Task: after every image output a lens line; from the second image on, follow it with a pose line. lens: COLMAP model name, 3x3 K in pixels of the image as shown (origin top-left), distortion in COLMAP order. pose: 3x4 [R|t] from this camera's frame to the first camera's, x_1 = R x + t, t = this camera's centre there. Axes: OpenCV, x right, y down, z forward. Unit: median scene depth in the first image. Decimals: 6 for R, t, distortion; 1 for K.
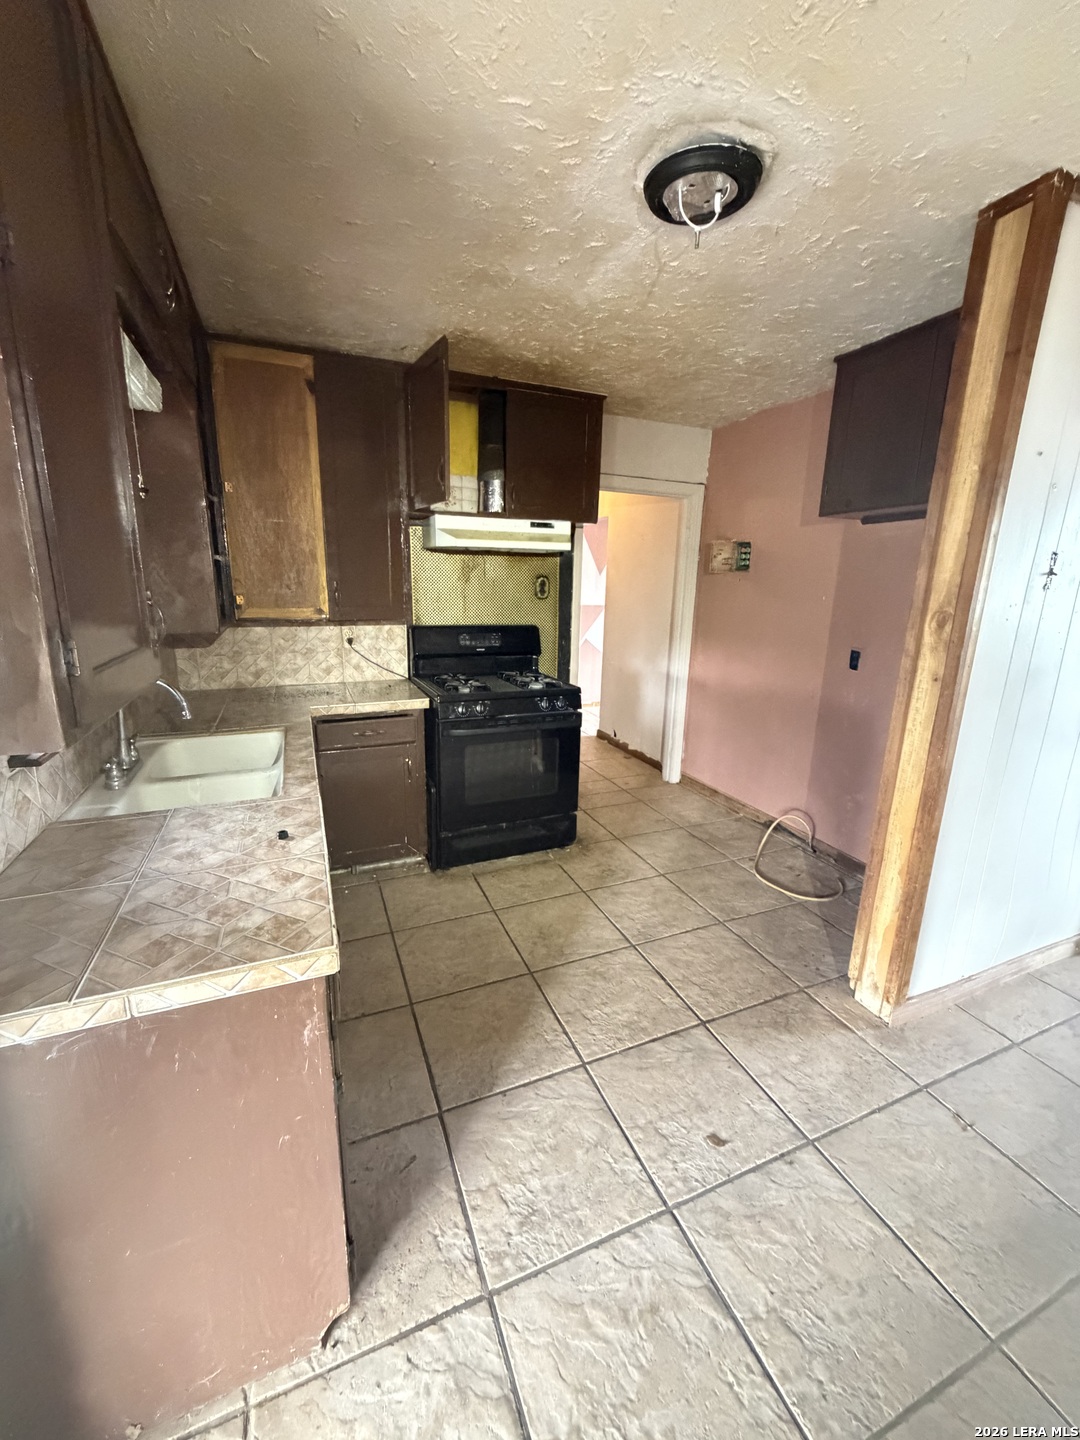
lens RADIAL K [[573.9, 0, 538.5], [0, 573.9, 714.6], [0, 0, 1]] dist [-0.000587, 0.000095]
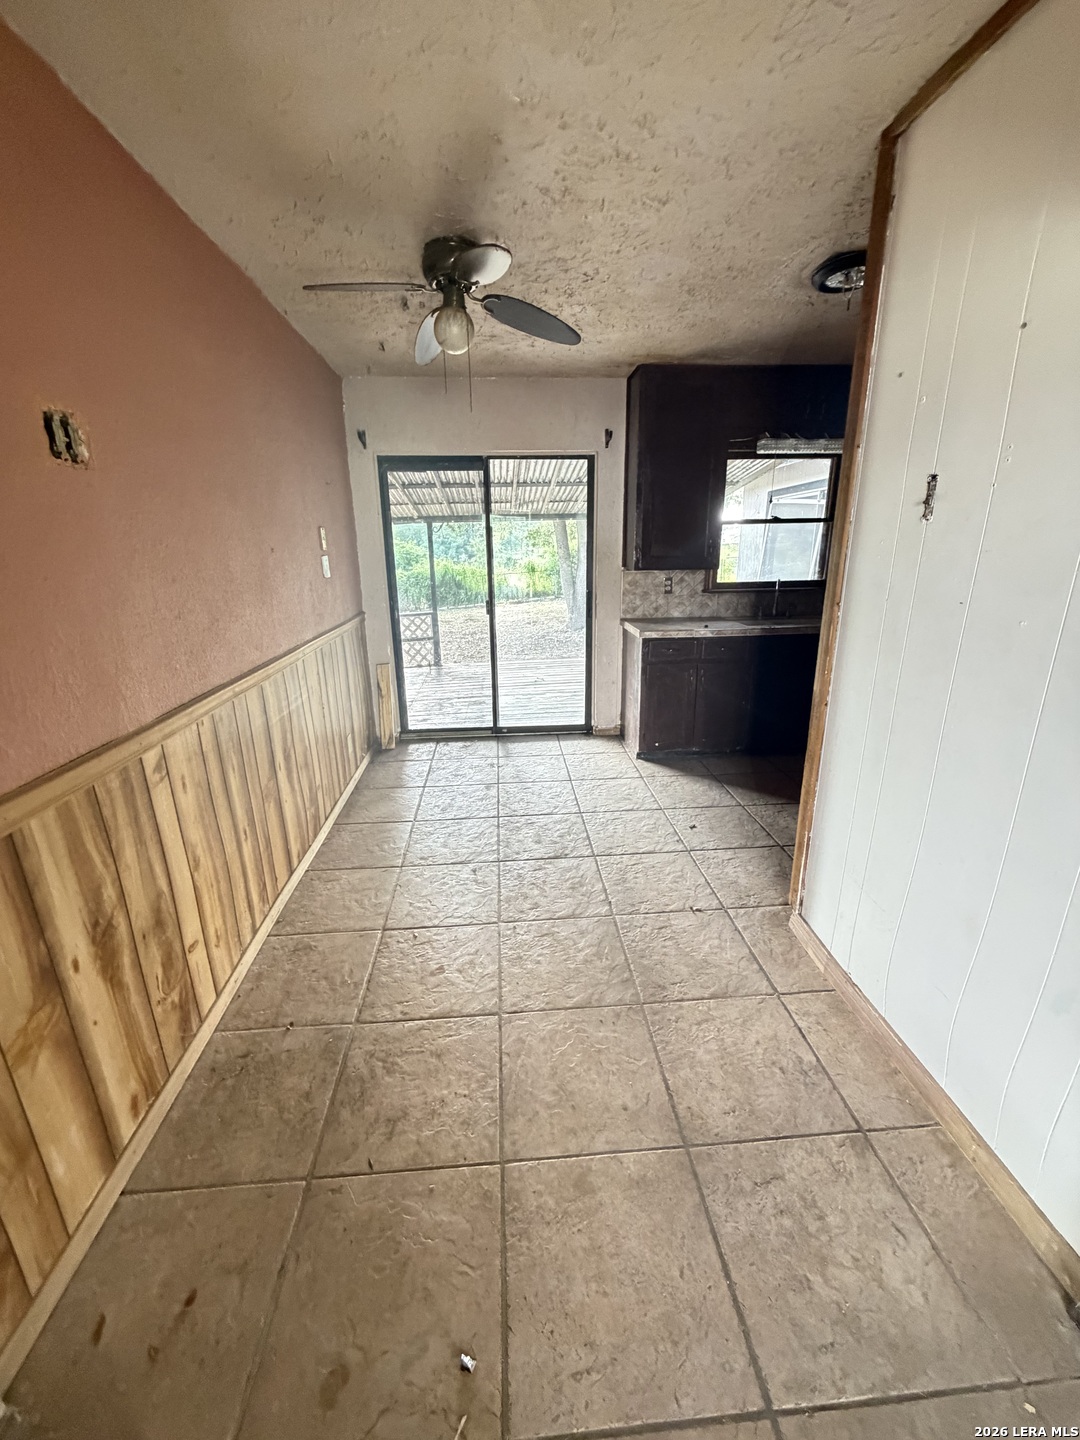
lens RADIAL K [[573.9, 0, 538.5], [0, 573.9, 714.6], [0, 0, 1]] dist [-0.000587, 0.000095]
pose [[-0.317699, 0.259840, -0.911894, 1.717769], [-0.208541, 0.919023, 0.334526, -0.112016], [0.924975, 0.296446, -0.237785, 0.700075]]
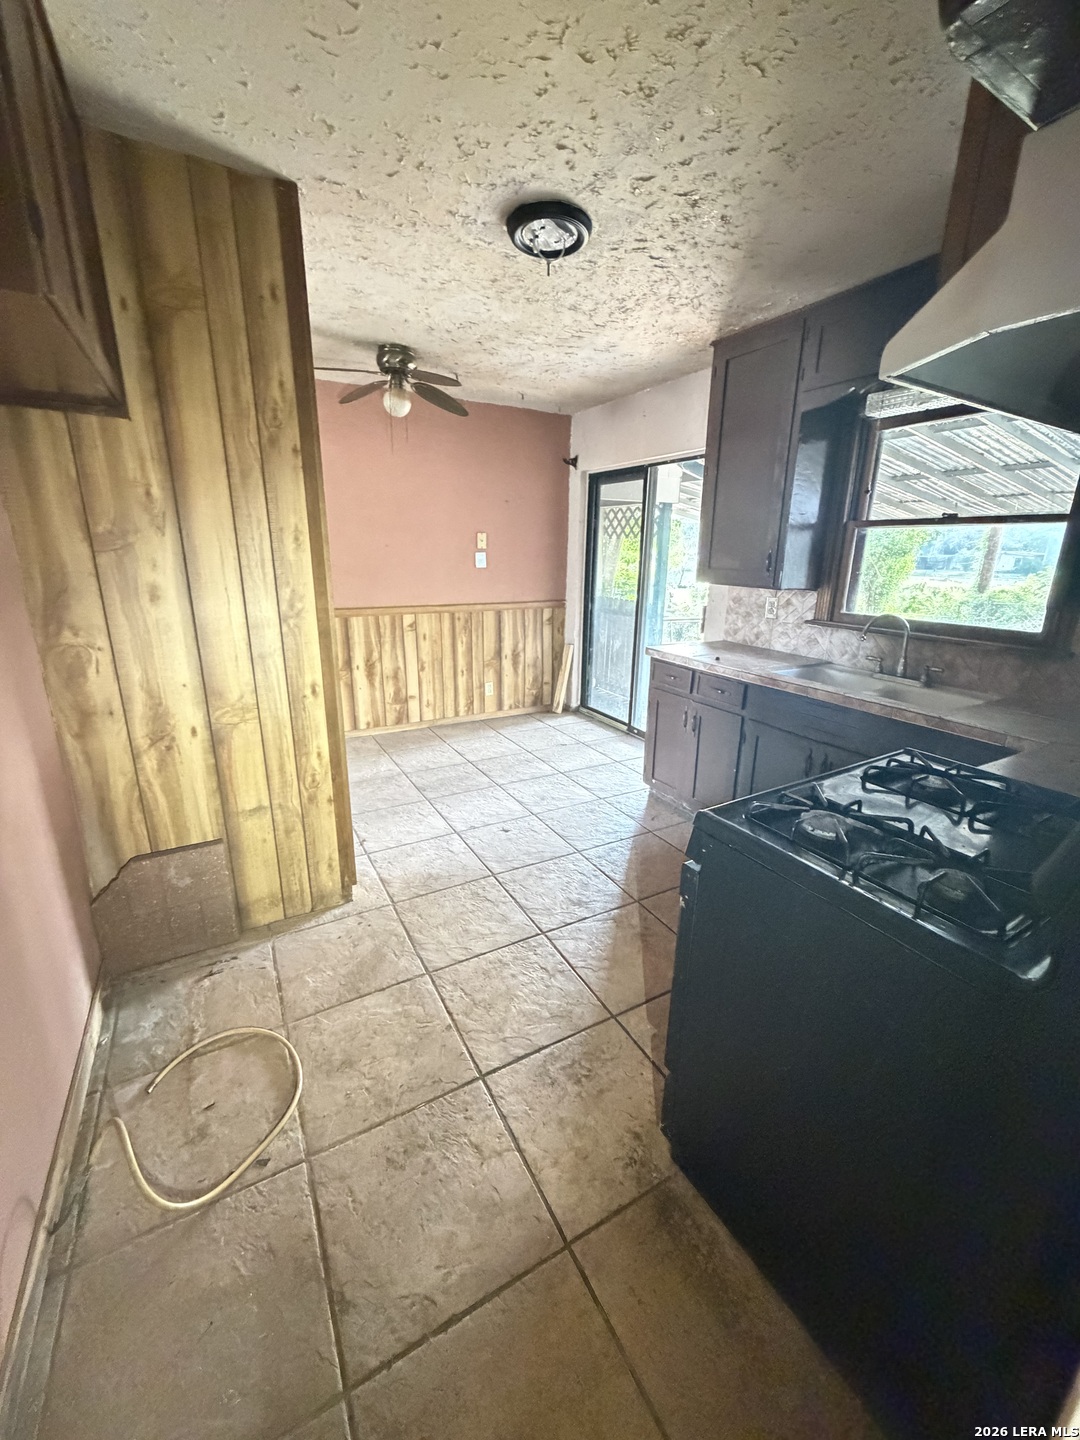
lens RADIAL K [[567.9, 0, 540.5], [0, 567.9, 712.1], [0, 0, 1]] dist [0.000970, 0.000105]
pose [[-0.992264, 0.000345, -0.124146, 0.347573], [-0.060374, 0.872440, 0.484977, -0.431481], [0.108478, 0.488721, -0.865670, 1.990154]]
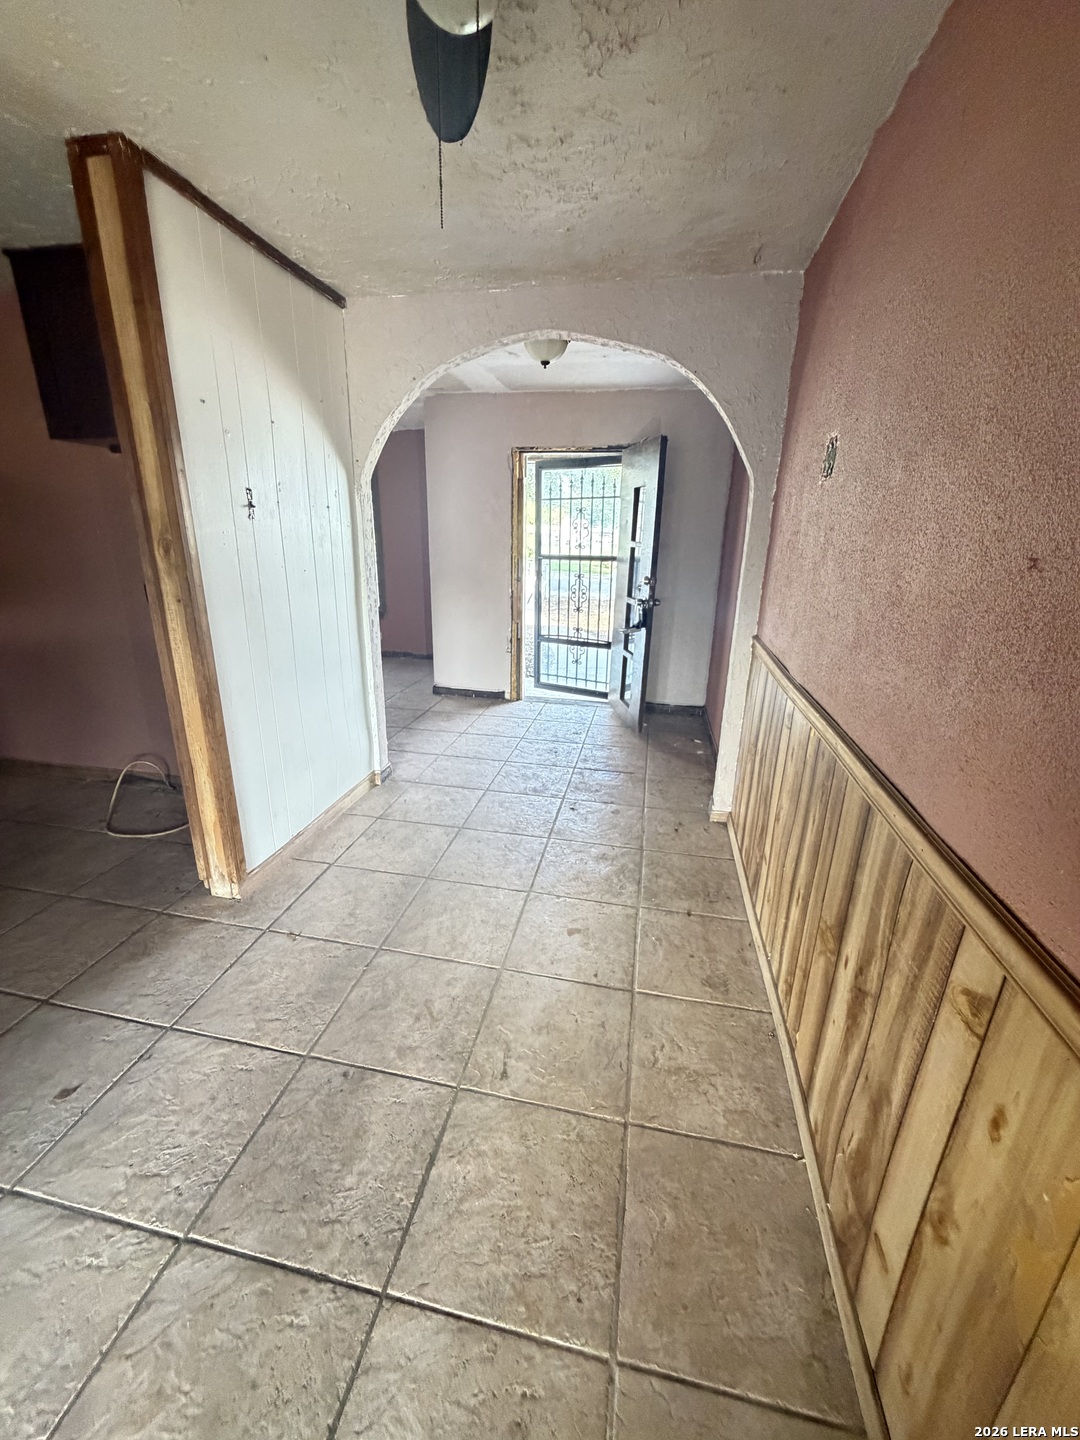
lens RADIAL K [[573.9, 0, 538.5], [0, 573.9, 714.6], [0, 0, 1]] dist [-0.000587, 0.000095]
pose [[0.558518, -0.262385, 0.786900, 0.127933], [0.183002, 0.964255, 0.191634, 0.061564], [-0.809054, 0.036973, 0.586571, -0.203749]]
